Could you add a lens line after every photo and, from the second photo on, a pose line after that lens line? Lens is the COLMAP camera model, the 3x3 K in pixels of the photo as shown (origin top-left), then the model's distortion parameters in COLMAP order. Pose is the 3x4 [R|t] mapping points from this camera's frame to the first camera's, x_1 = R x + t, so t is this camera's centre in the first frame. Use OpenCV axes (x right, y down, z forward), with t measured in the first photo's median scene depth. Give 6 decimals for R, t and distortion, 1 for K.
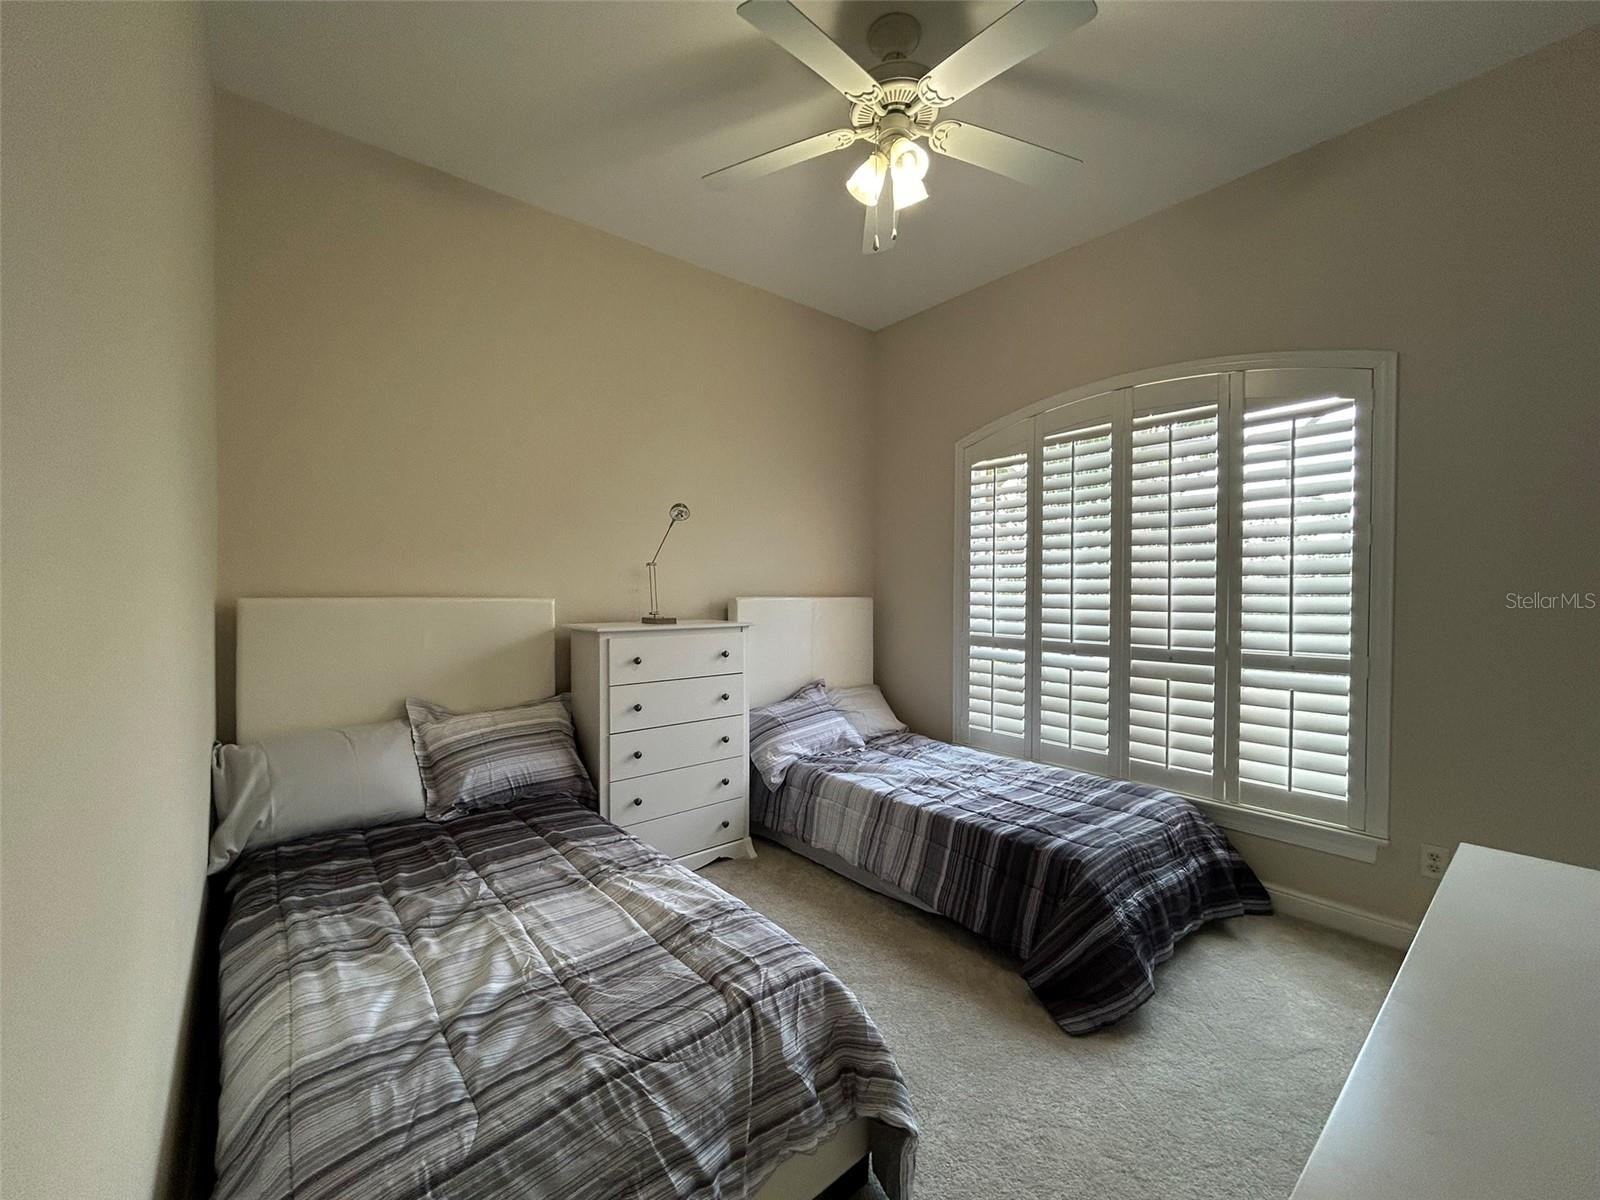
lens RADIAL K [[644.5, 0, 796.1], [0, 644.5, 600.1], [0, 0, 1]] dist [0.002309, -0.000254]
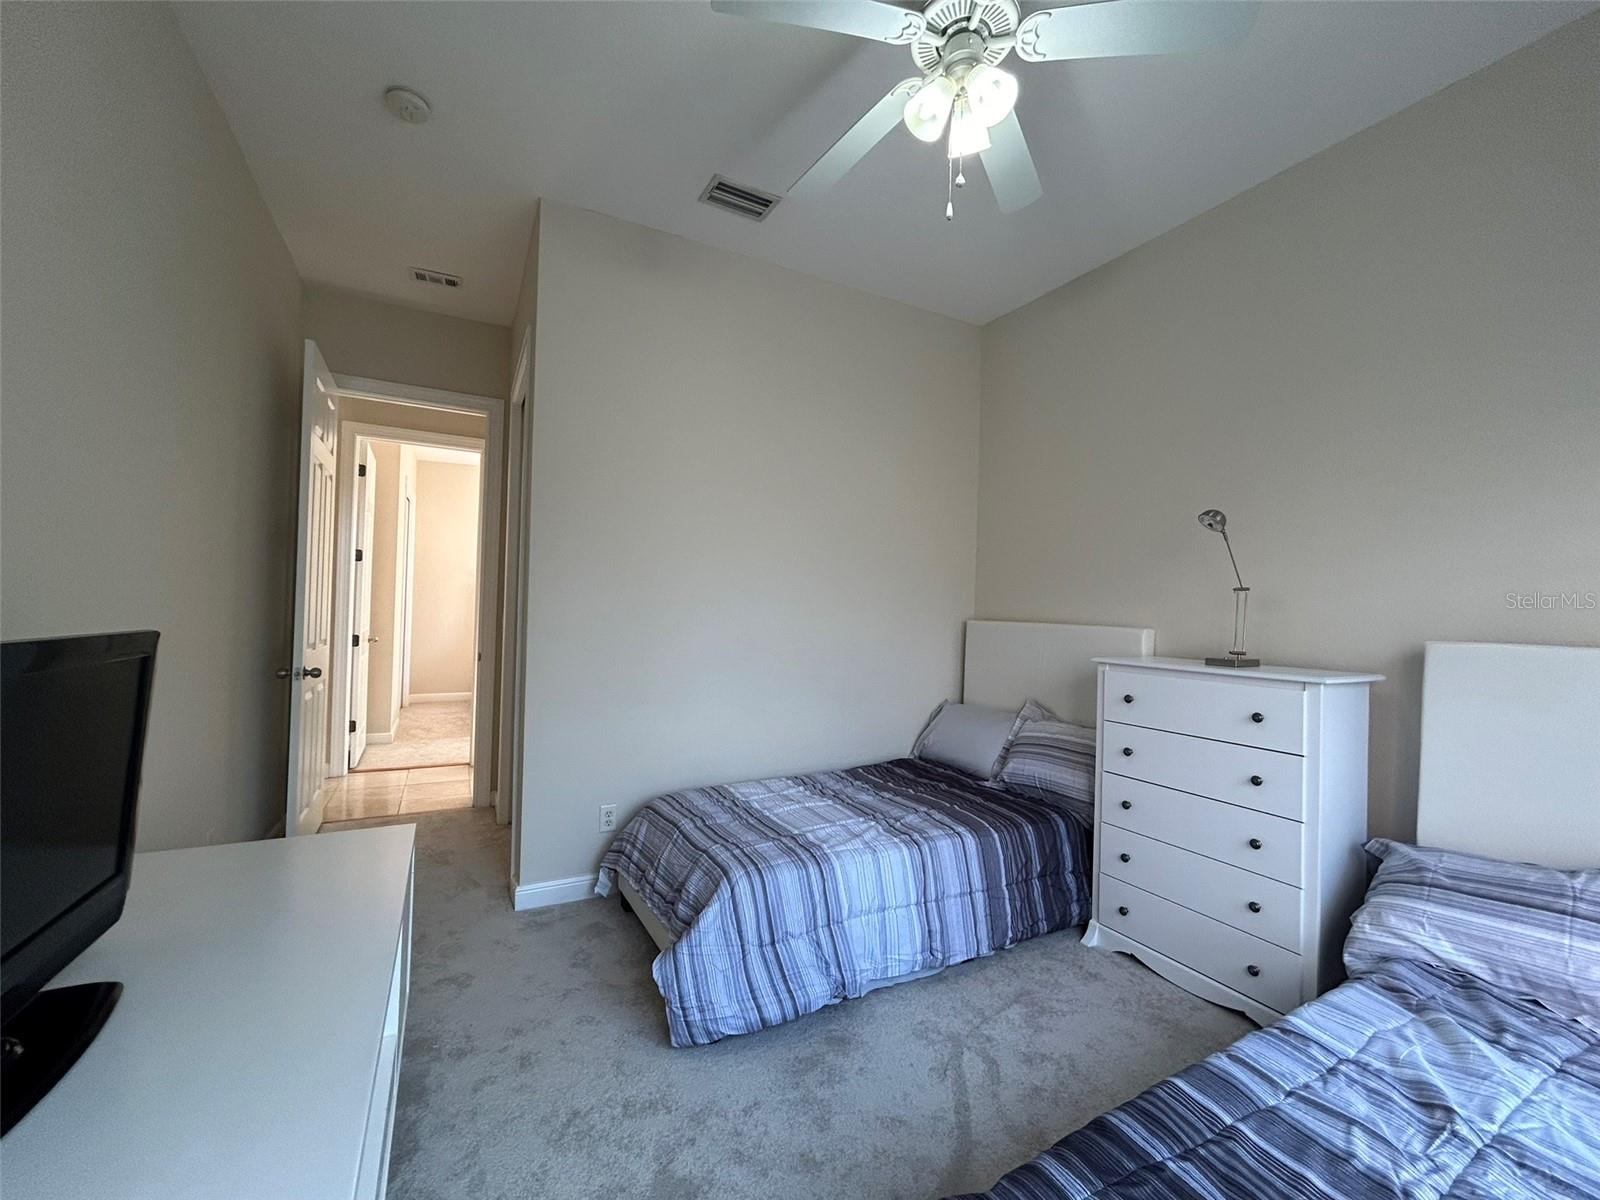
lens RADIAL K [[644.5, 0, 797.0], [0, 644.5, 601.0], [0, 0, 1]] dist [0.002309, -0.000254]
pose [[-0.199571, -0.020087, -0.979677, 0.837409], [-0.042039, 0.999045, -0.011921, -0.013513], [0.978981, 0.038806, -0.200225, 0.835892]]
